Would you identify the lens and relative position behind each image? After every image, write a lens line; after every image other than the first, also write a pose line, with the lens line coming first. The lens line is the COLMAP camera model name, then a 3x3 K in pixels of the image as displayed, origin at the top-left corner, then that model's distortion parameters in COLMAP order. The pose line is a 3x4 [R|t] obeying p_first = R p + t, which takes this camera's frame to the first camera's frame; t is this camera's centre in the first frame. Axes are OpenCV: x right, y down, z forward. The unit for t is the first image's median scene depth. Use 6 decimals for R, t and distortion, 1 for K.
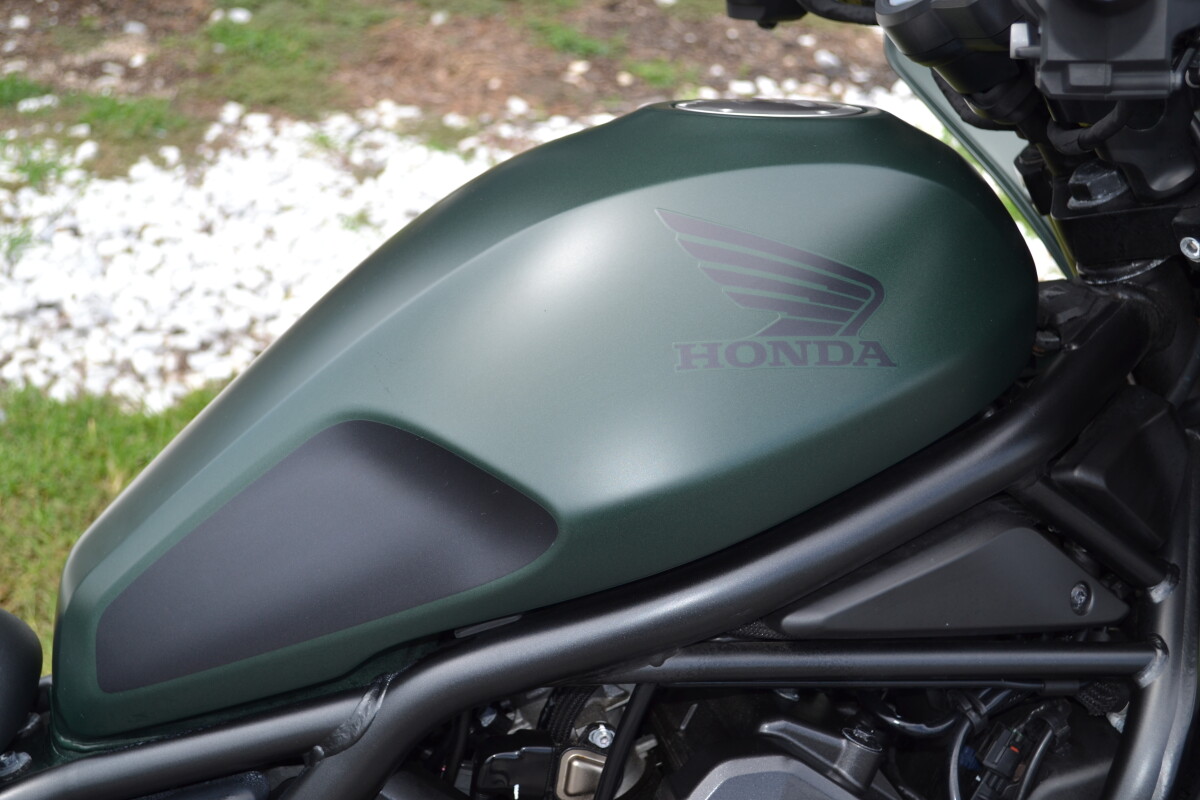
lens RADIAL K [[1887.5, 0, 591.0], [0, 1887.5, 394.8], [0, 0, 1]] dist [-0.037601, 0.000000]
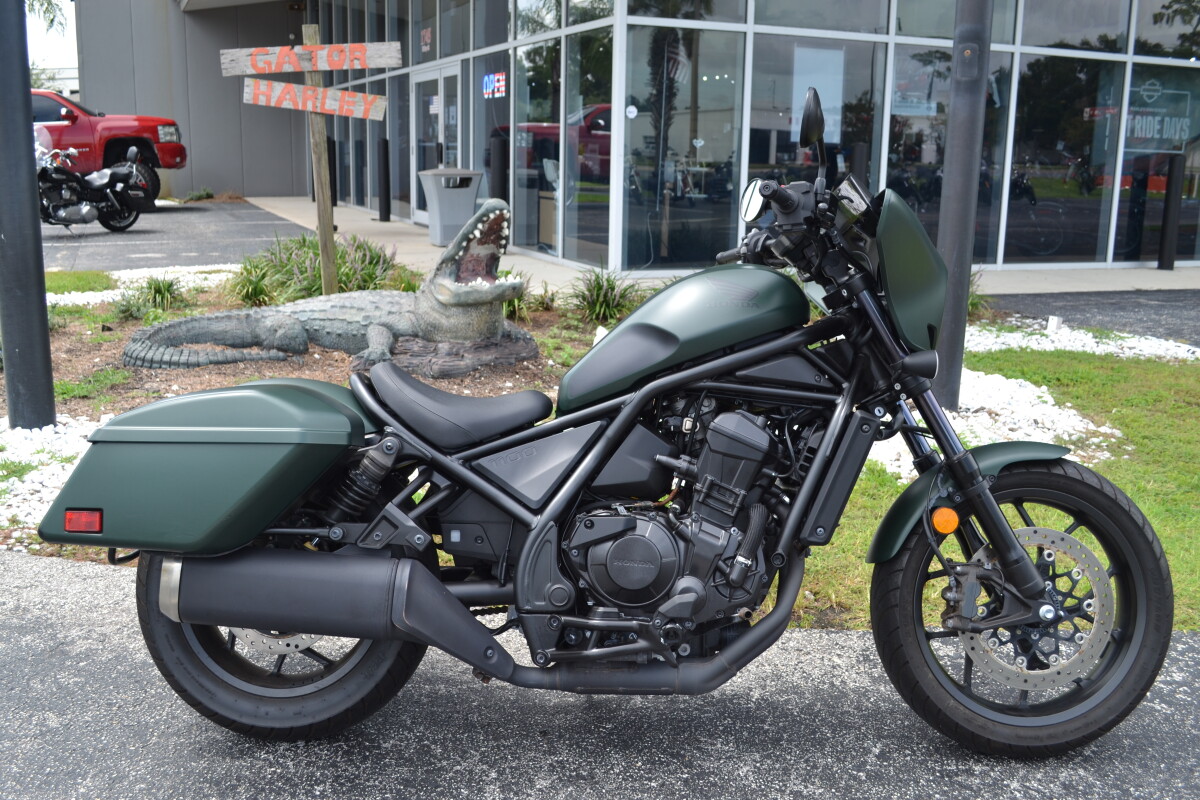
lens RADIAL K [[1157.7, 0, 589.3], [0, 1157.7, 400.4], [0, 0, 1]] dist [-0.062184, 0.000000]
pose [[0.982308, -0.009064, -0.187052, 0.063072], [-0.041991, 0.962735, -0.267166, 0.210057], [0.182503, 0.270294, 0.945322, -0.344670]]
